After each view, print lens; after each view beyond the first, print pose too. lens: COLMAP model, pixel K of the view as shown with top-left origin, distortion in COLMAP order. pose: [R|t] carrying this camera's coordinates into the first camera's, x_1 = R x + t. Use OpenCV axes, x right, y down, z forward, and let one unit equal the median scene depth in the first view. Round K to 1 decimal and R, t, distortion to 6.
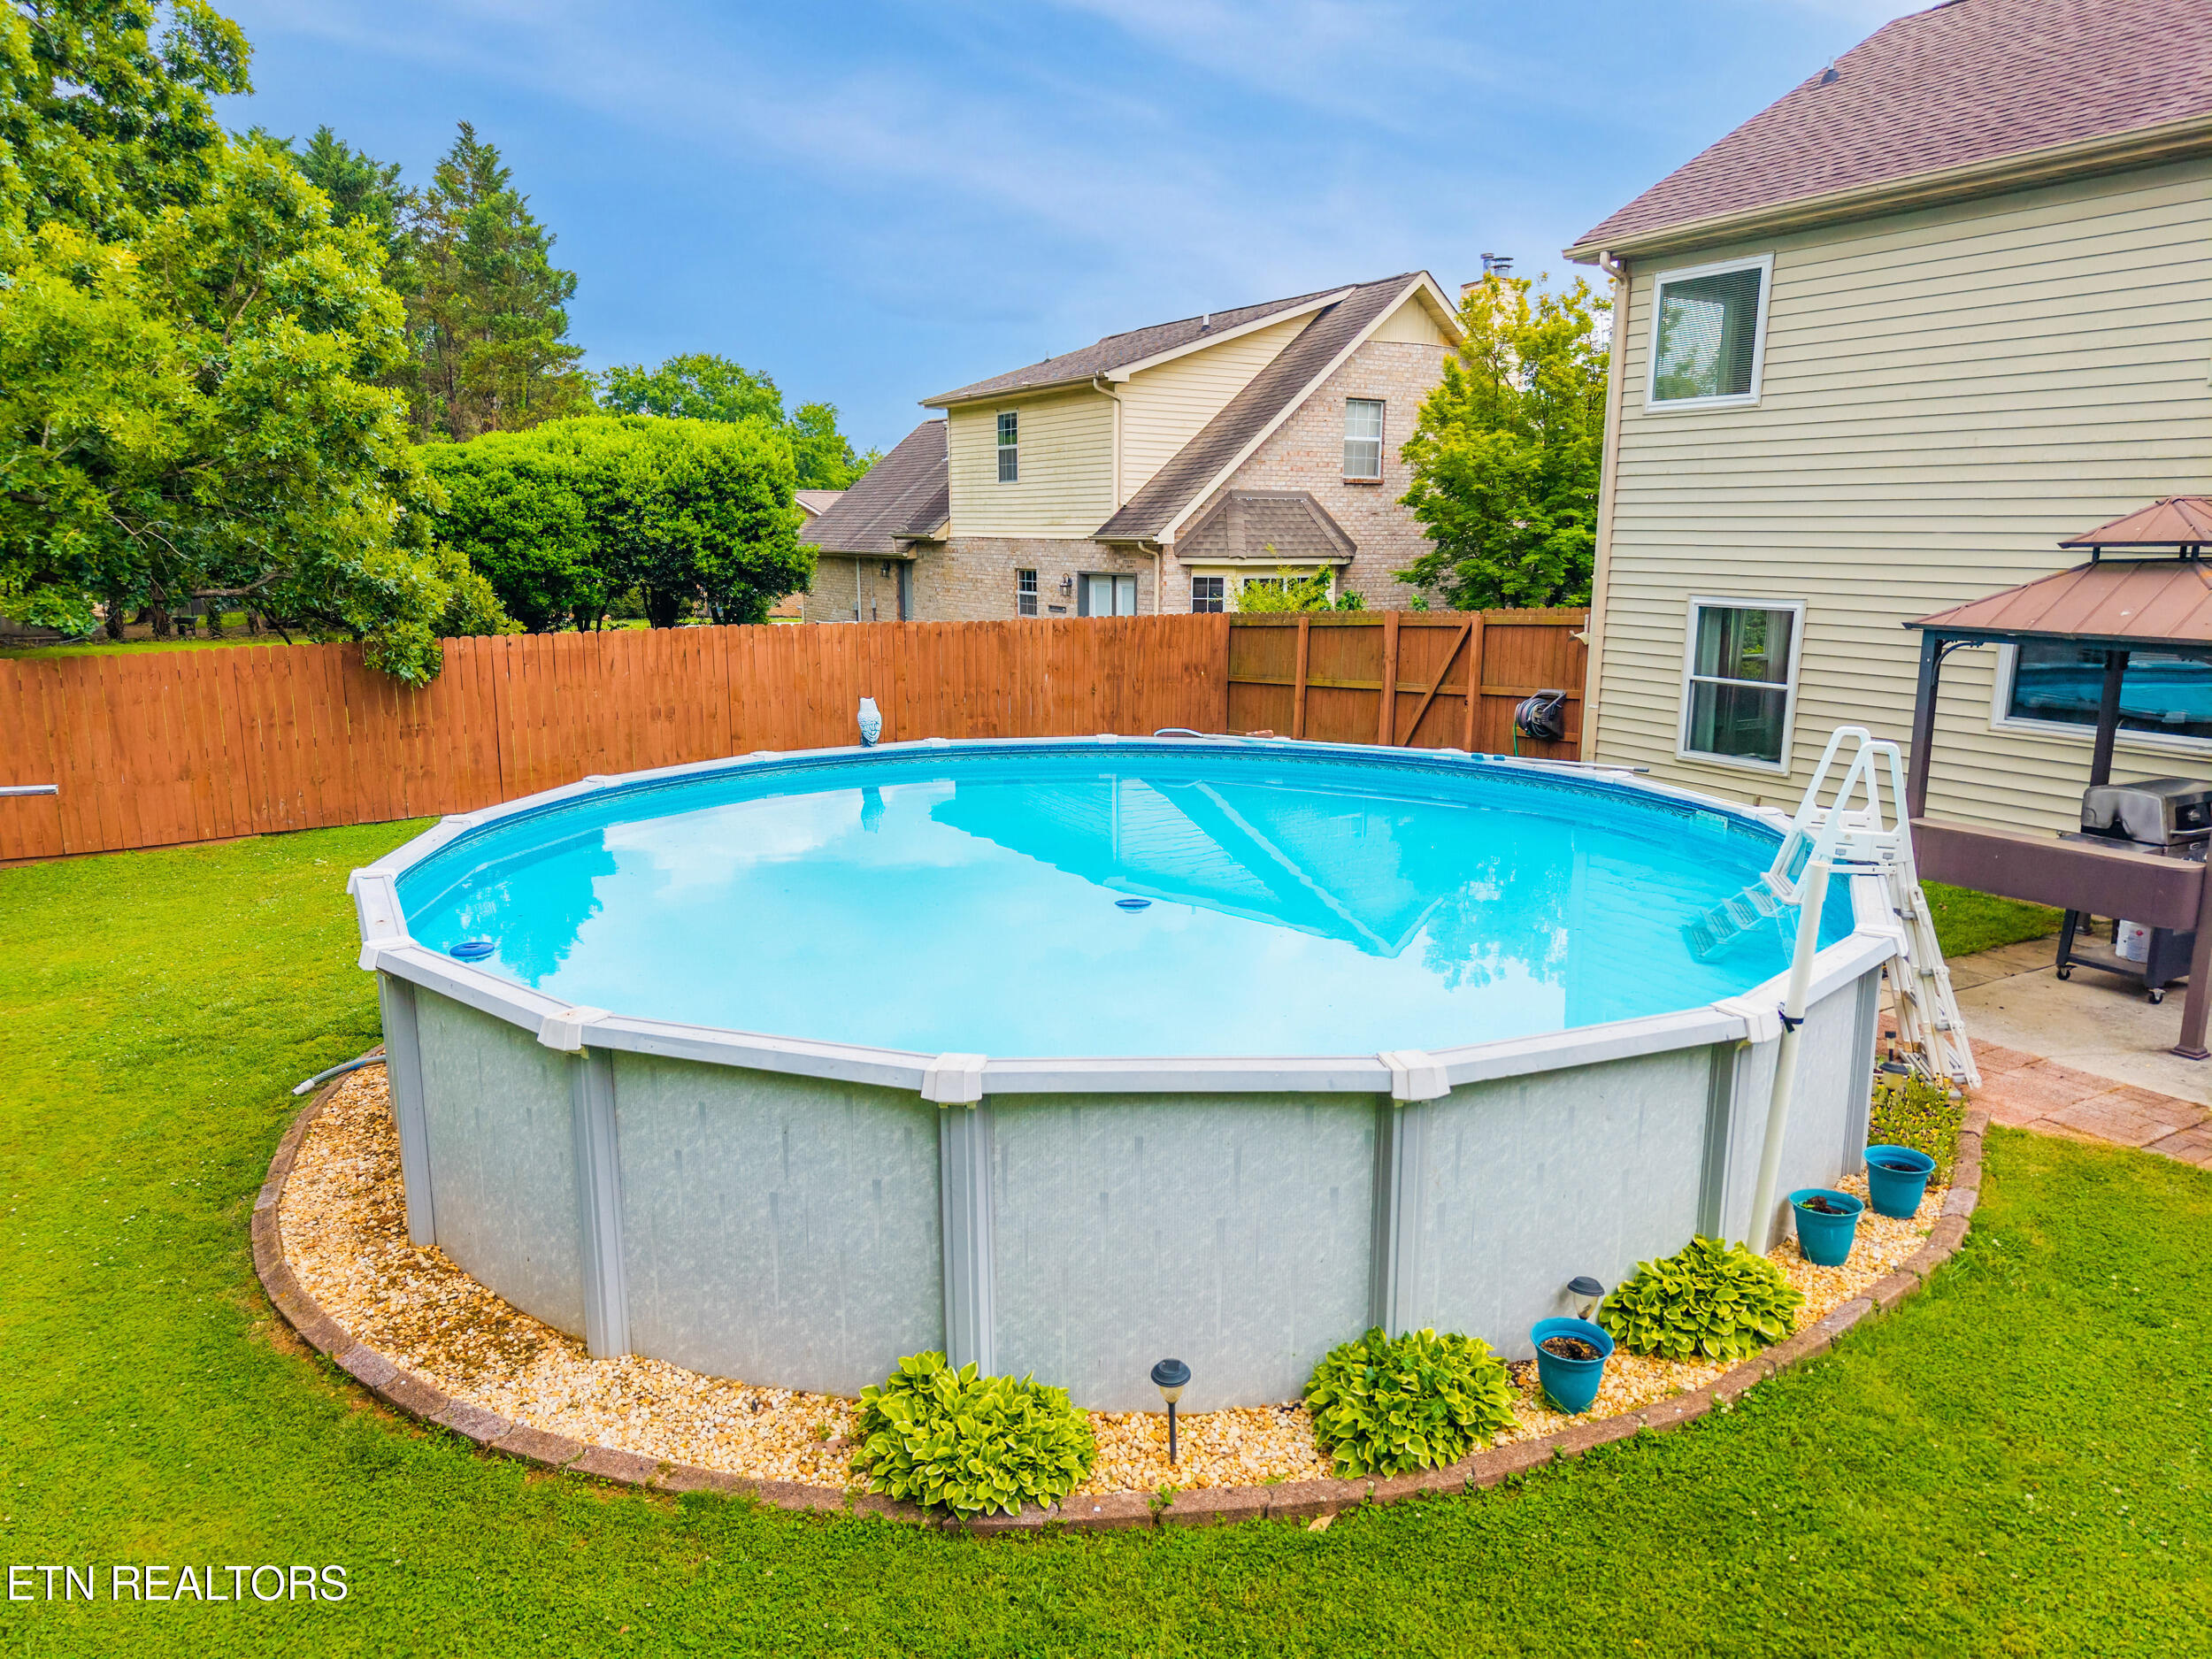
lens RADIAL K [[1480.8, 0, 1106.0], [0, 1480.8, 829.5], [0, 0, 1]] dist [-0.005382, -0.002300]
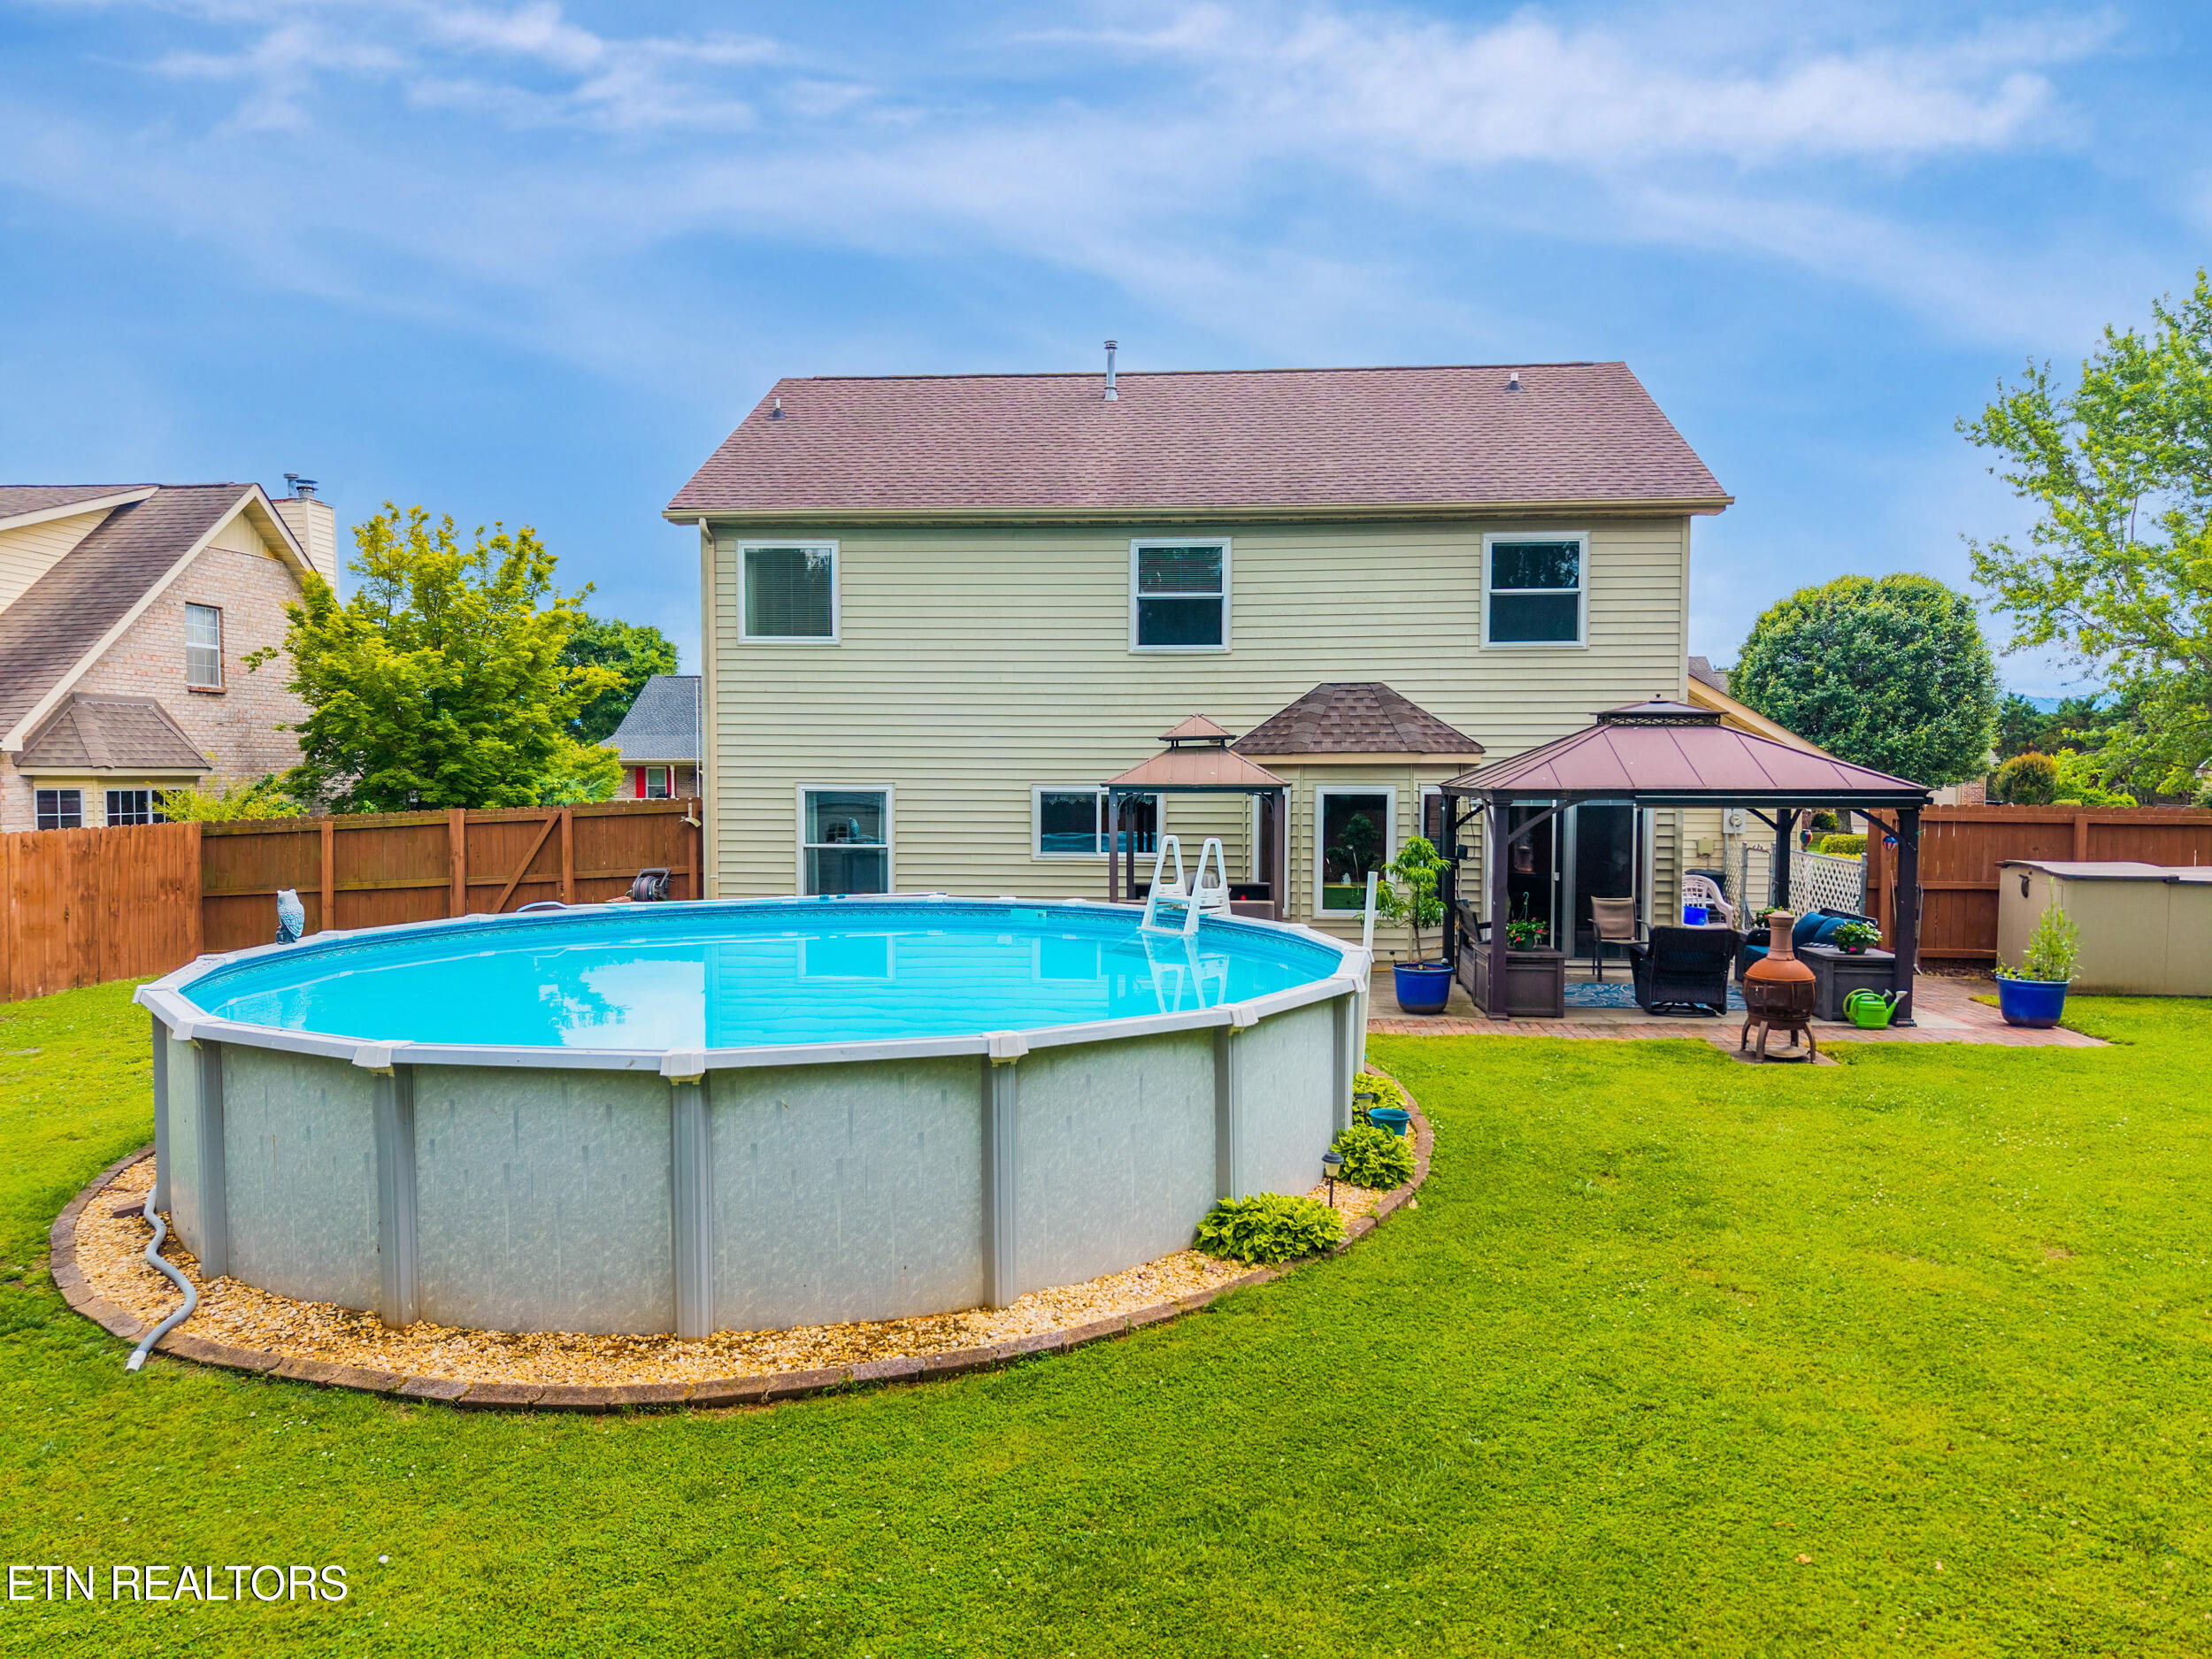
lens RADIAL K [[1480.8, 0, 1106.0], [0, 1480.8, 829.5], [0, 0, 1]] dist [-0.005382, -0.002300]
pose [[0.574270, -0.030908, 0.818082, -0.342731], [0.157491, 0.984793, -0.073348, 0.013709], [-0.803374, 0.170962, 0.570405, 0.028153]]
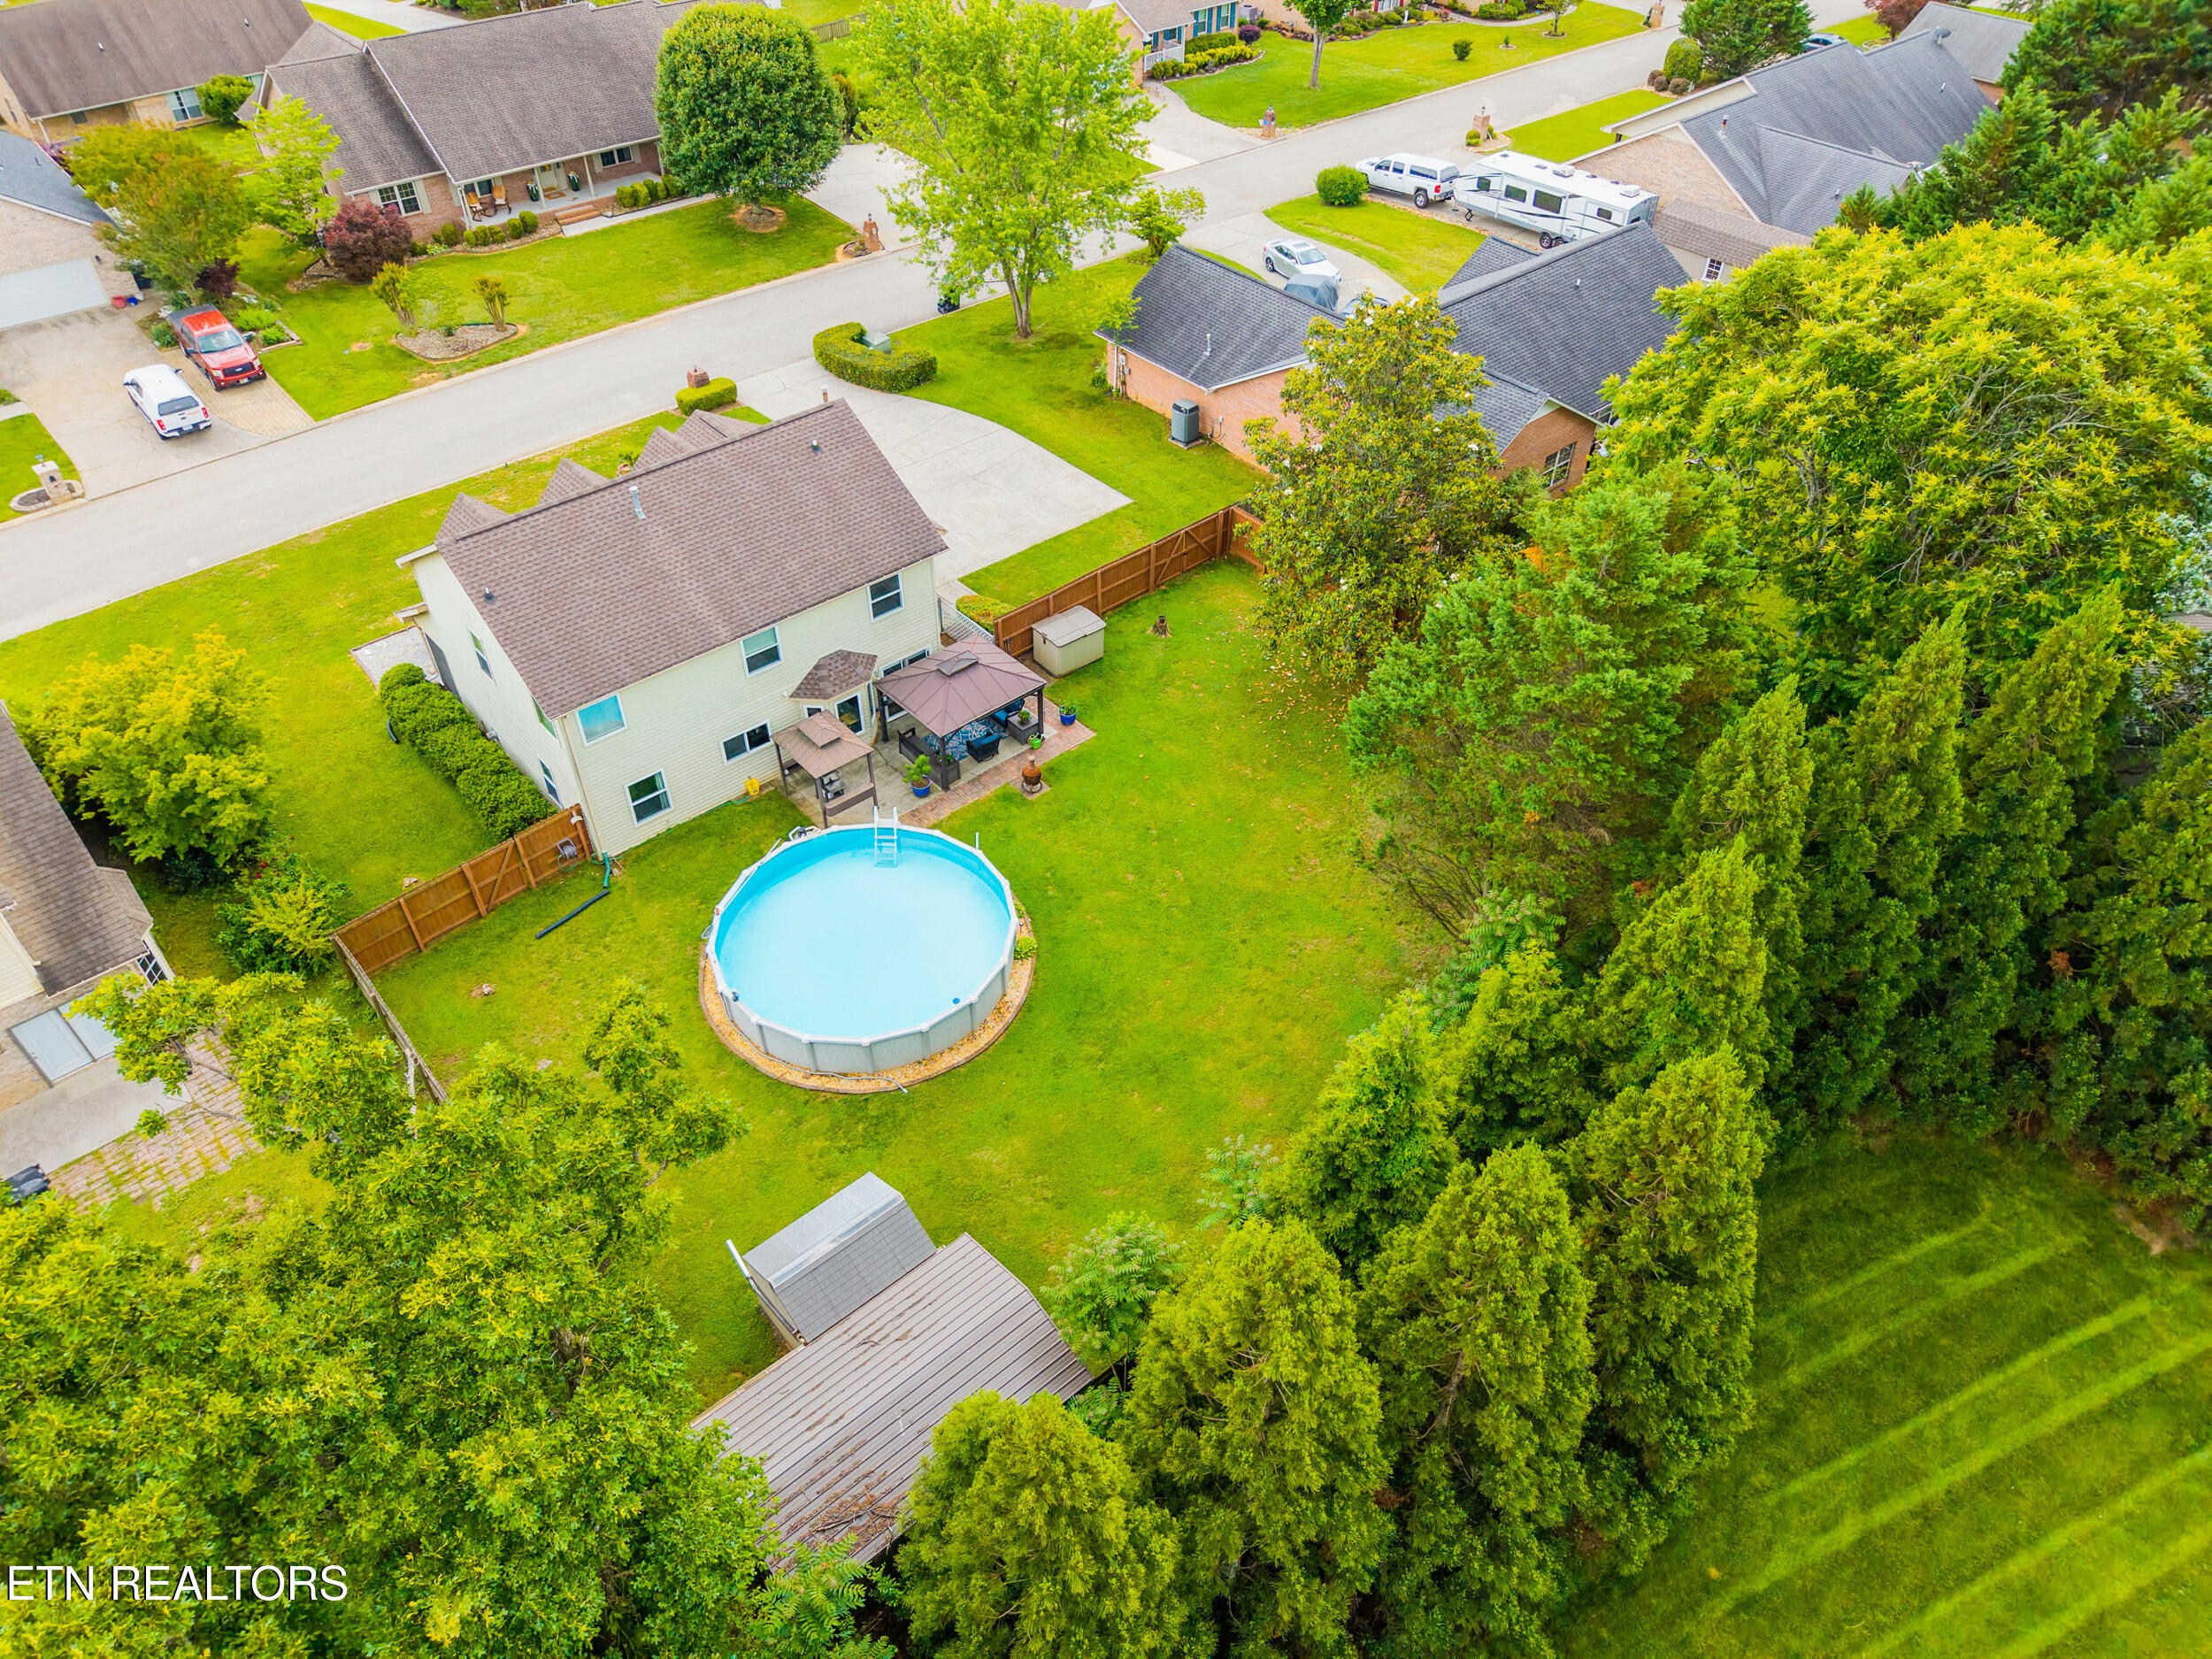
lens RADIAL K [[1480.8, 0, 1106.0], [0, 1480.8, 829.5], [0, 0, 1]] dist [-0.005382, -0.002300]
pose [[-0.198822, -0.659550, 0.724889, -1.278762], [0.186836, 0.700581, 0.688678, -1.265774], [-0.962061, 0.272360, -0.016064, 0.113358]]
